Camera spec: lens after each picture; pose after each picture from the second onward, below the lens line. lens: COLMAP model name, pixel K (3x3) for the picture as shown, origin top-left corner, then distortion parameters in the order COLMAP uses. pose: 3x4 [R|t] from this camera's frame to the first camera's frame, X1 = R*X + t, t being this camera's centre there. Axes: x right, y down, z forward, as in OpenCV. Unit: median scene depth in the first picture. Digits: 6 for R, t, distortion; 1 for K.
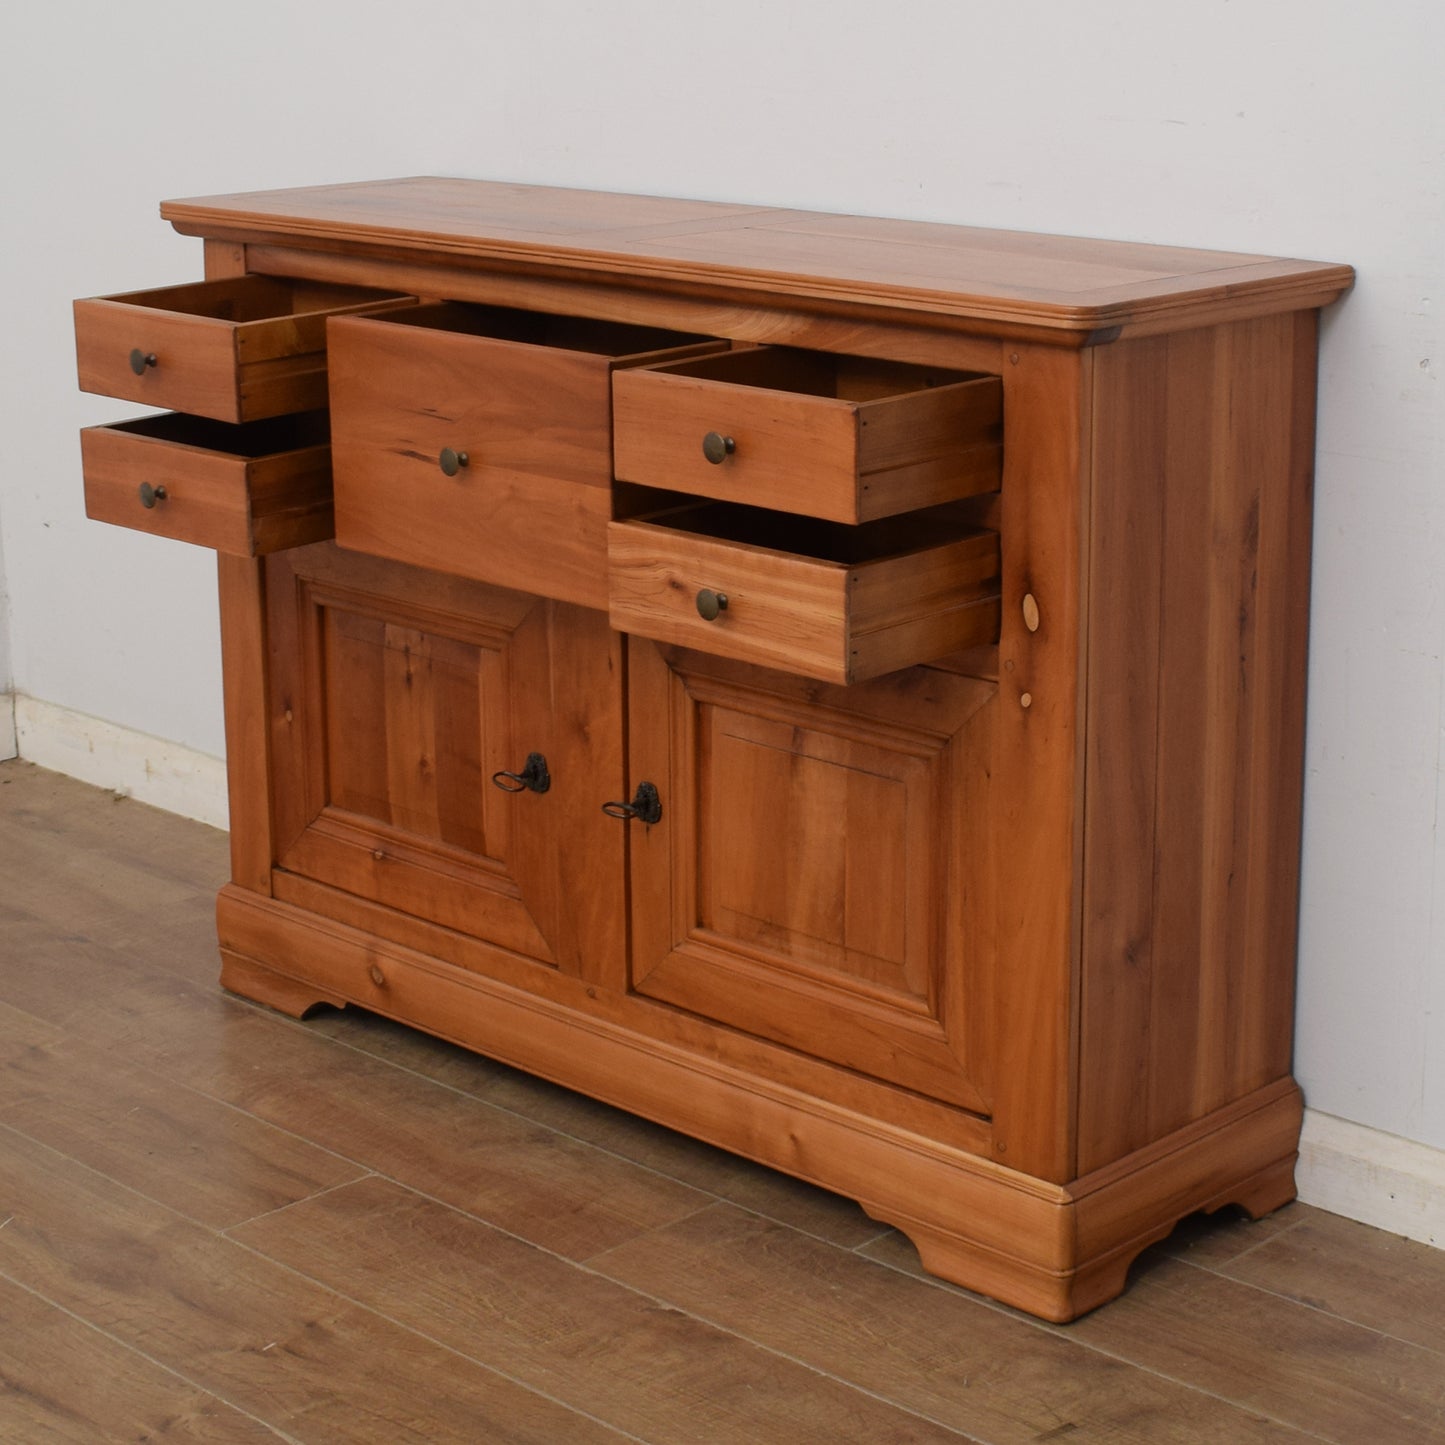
lens RADIAL K [[3031.7, 0, 783.0], [0, 3031.7, 589.8], [0, 0, 1]] dist [-0.071281, -0.116147]
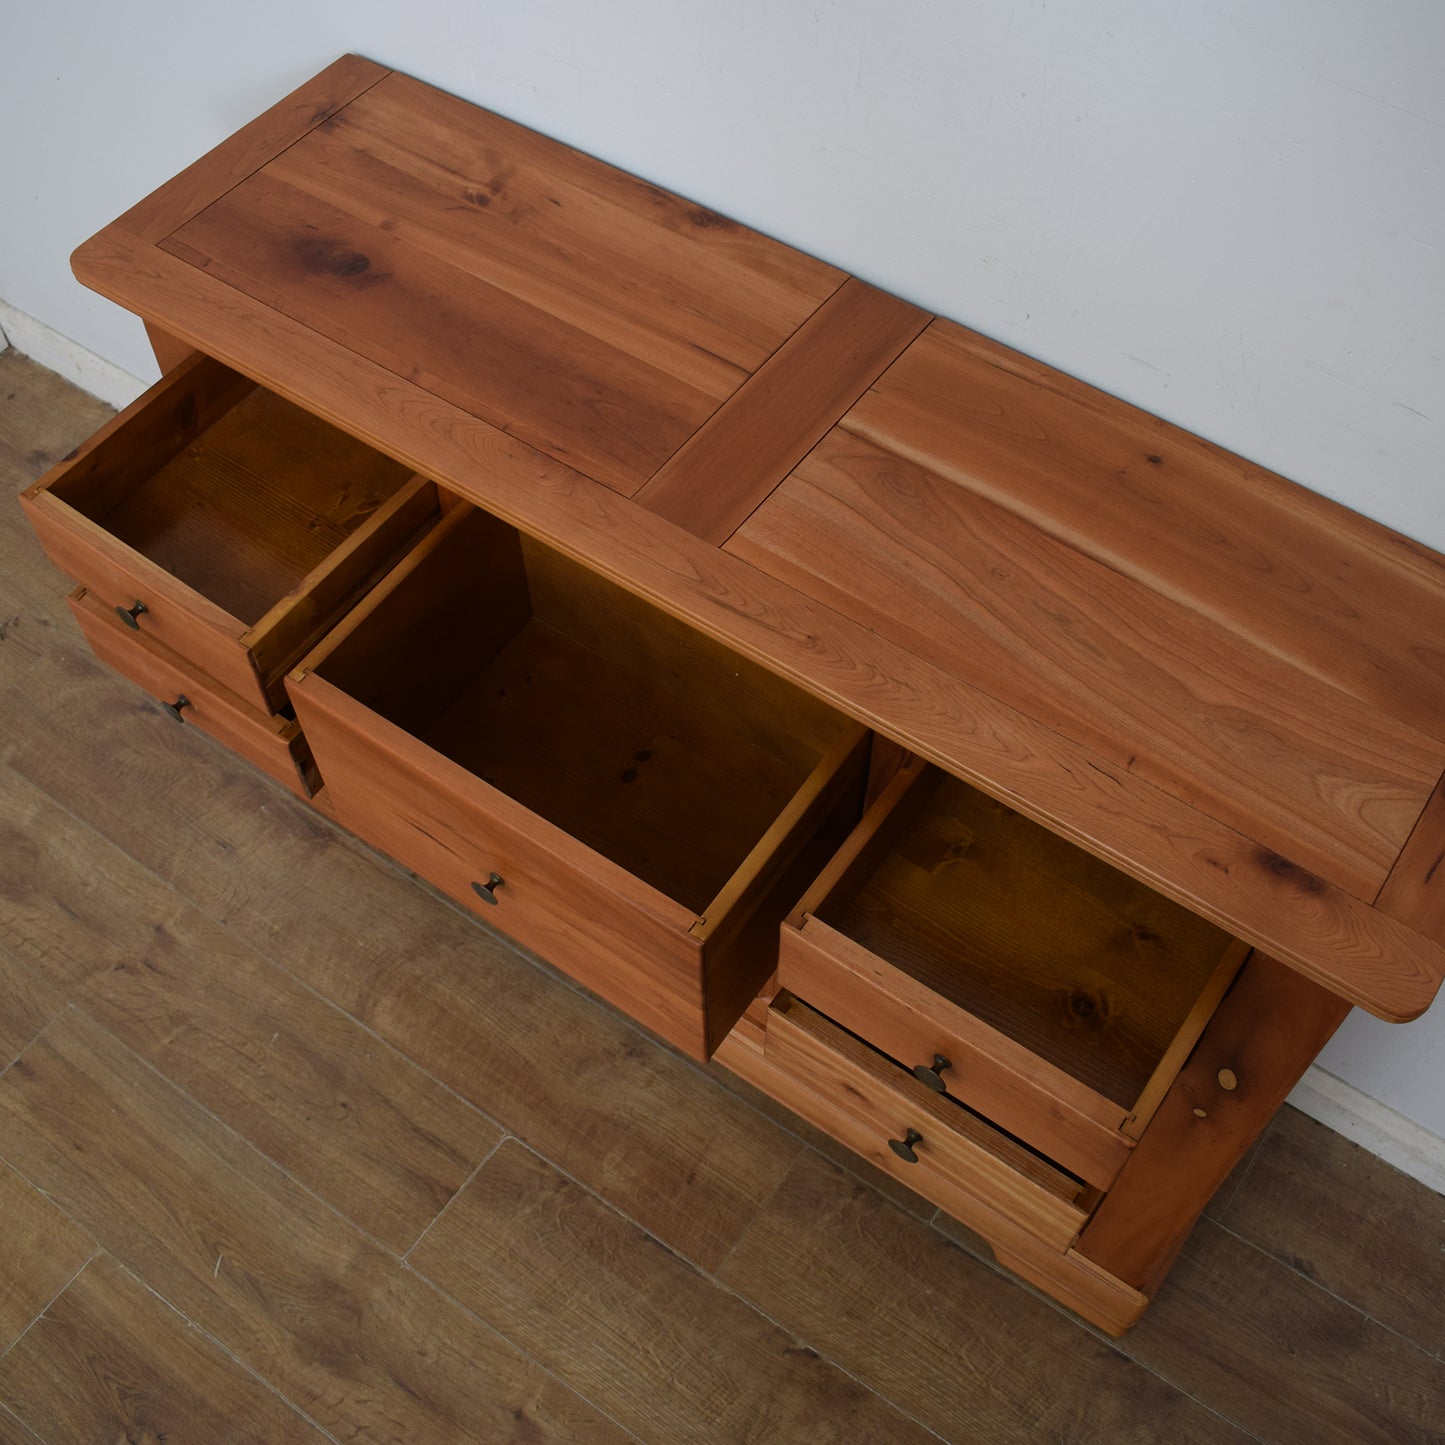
lens RADIAL K [[1696.4, 0, 699.8], [0, 1696.4, 724.0], [0, 0, 1]] dist [-0.099448, 0.011956]
pose [[0.990031, -0.115189, 0.081059, -0.098729], [0.030522, 0.737268, 0.674910, -0.382715], [-0.137504, -0.665708, 0.733434, 0.631664]]
